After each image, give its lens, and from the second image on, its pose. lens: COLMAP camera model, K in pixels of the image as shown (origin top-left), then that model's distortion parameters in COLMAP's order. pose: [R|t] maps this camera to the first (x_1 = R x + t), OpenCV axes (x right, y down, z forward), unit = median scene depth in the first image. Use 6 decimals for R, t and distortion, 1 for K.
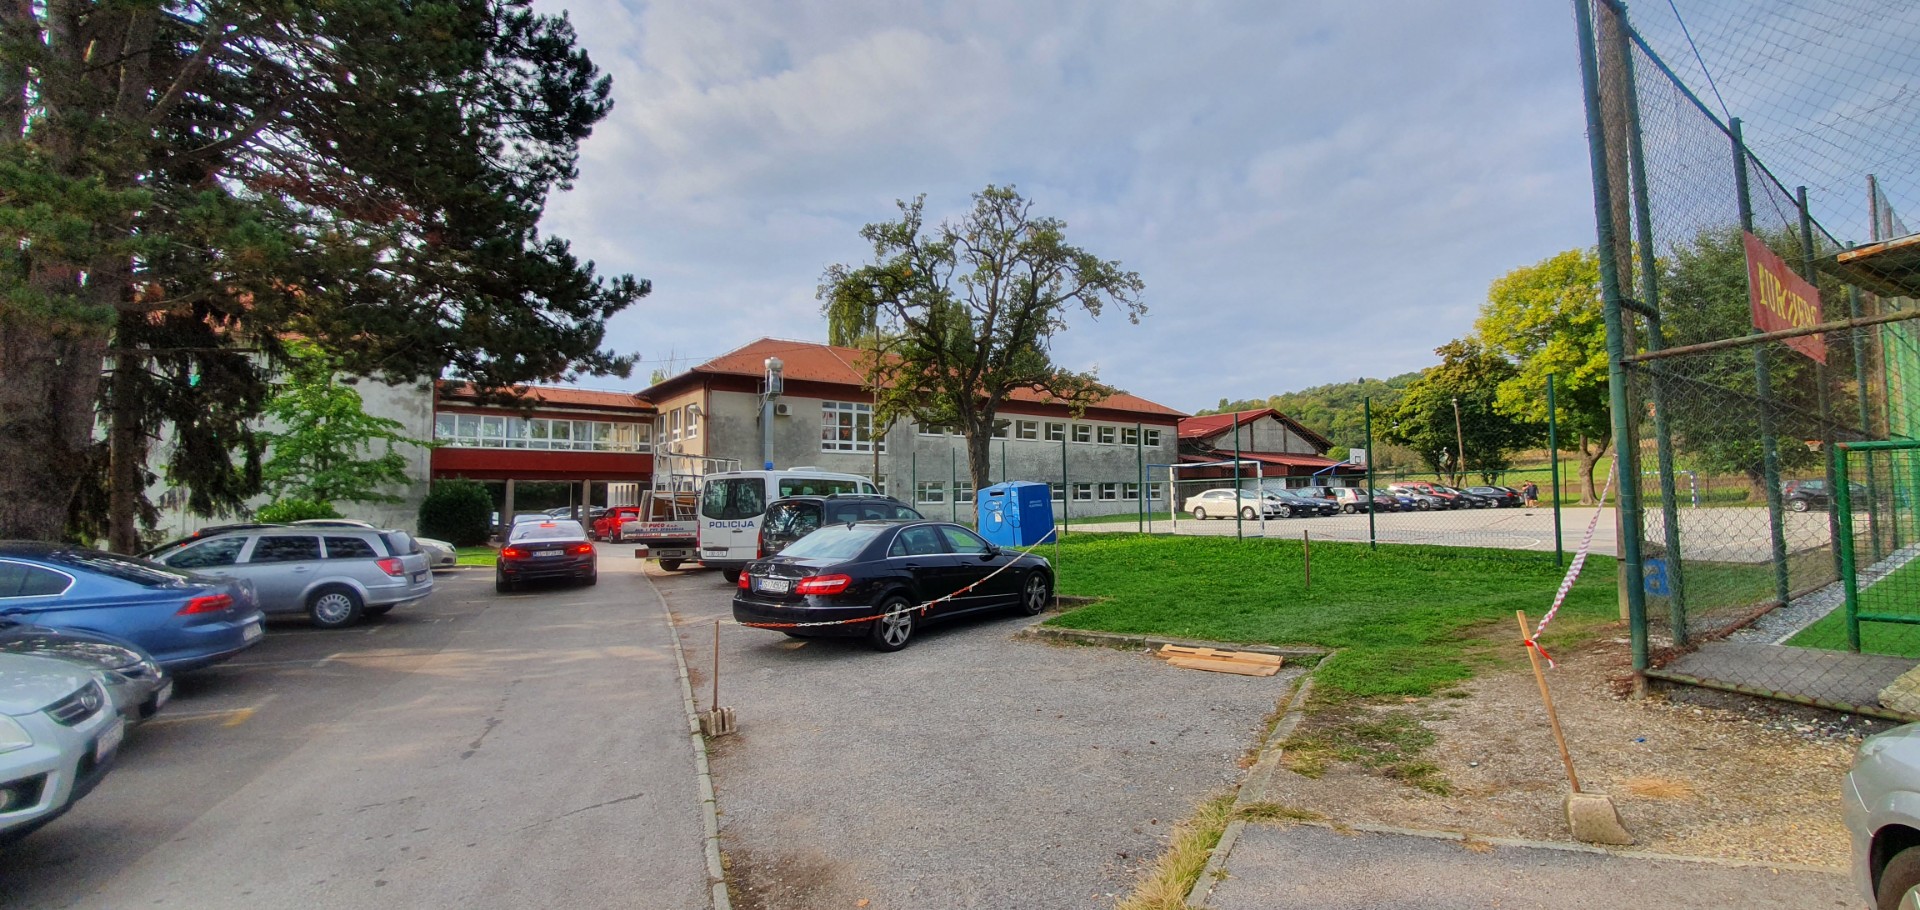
lens RADIAL K [[756.8, 0, 969.8], [0, 756.8, 450.1], [0, 0, 1]] dist [0.009094, -0.017001]
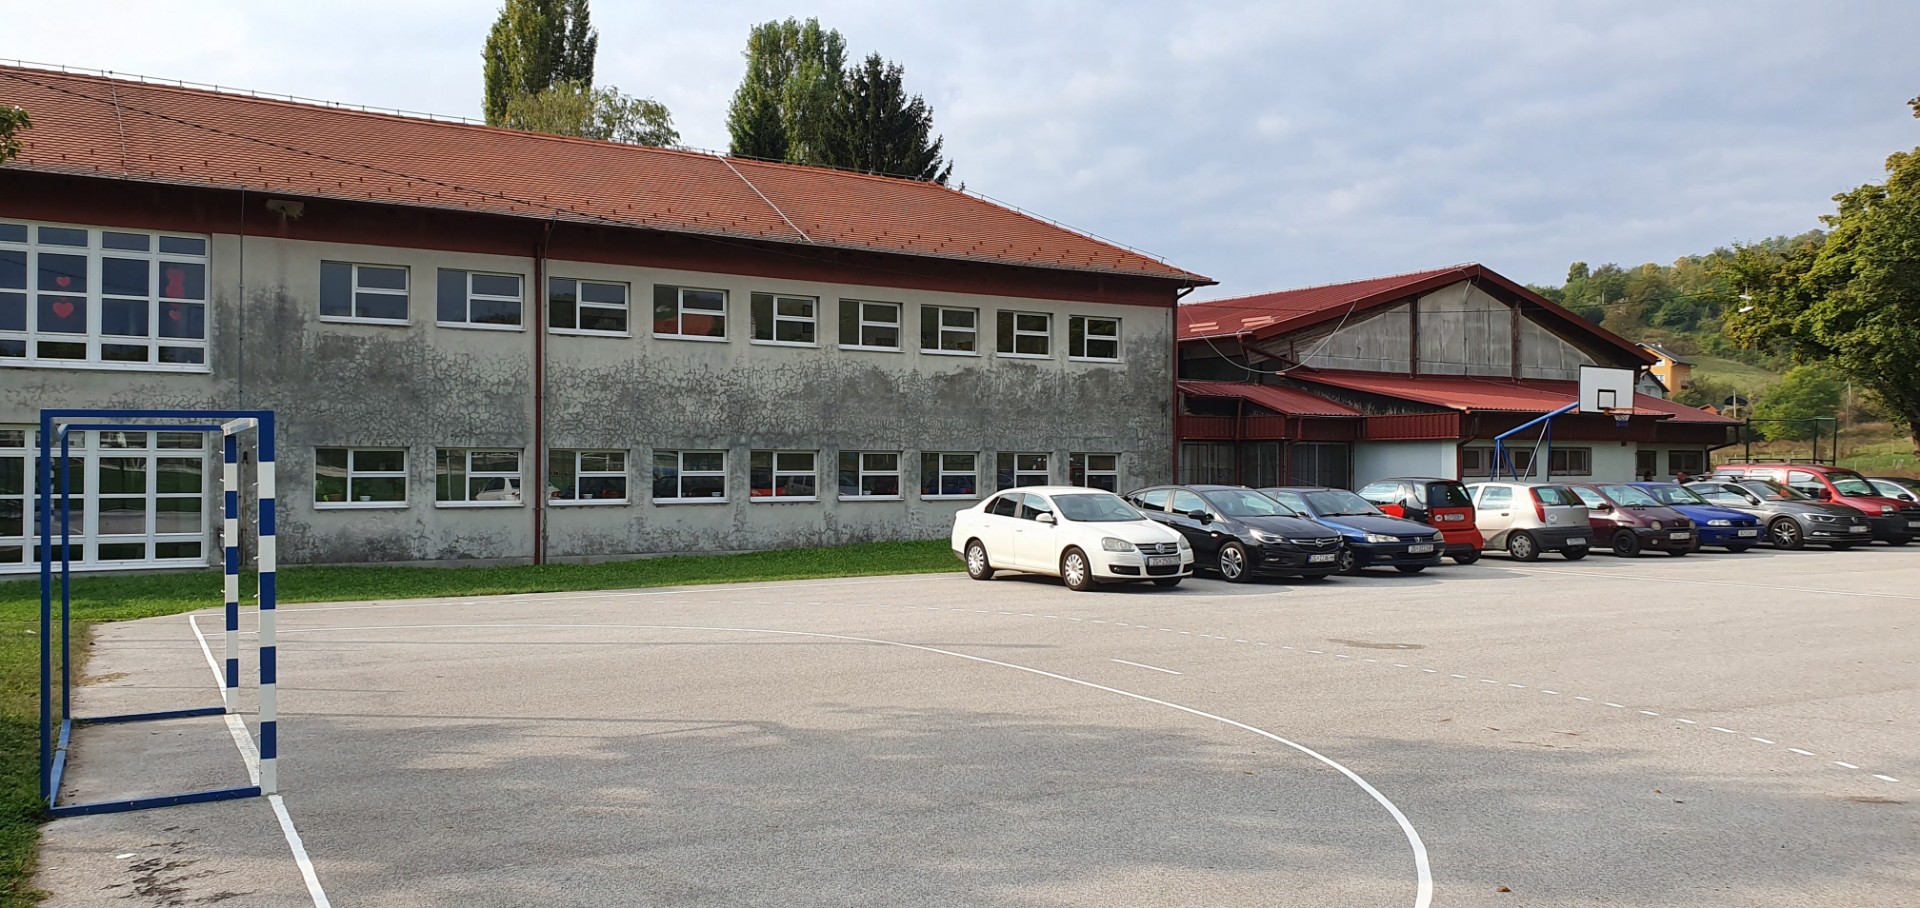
lens RADIAL K [[1490.9, 0, 965.1], [0, 1490.9, 427.4], [0, 0, 1]] dist [0.067358, -0.102443]
pose [[0.996666, 0.007302, -0.081266, 0.247190], [-0.004861, 0.999532, 0.030205, 0.006618], [0.081449, -0.029709, 0.996235, 0.261618]]
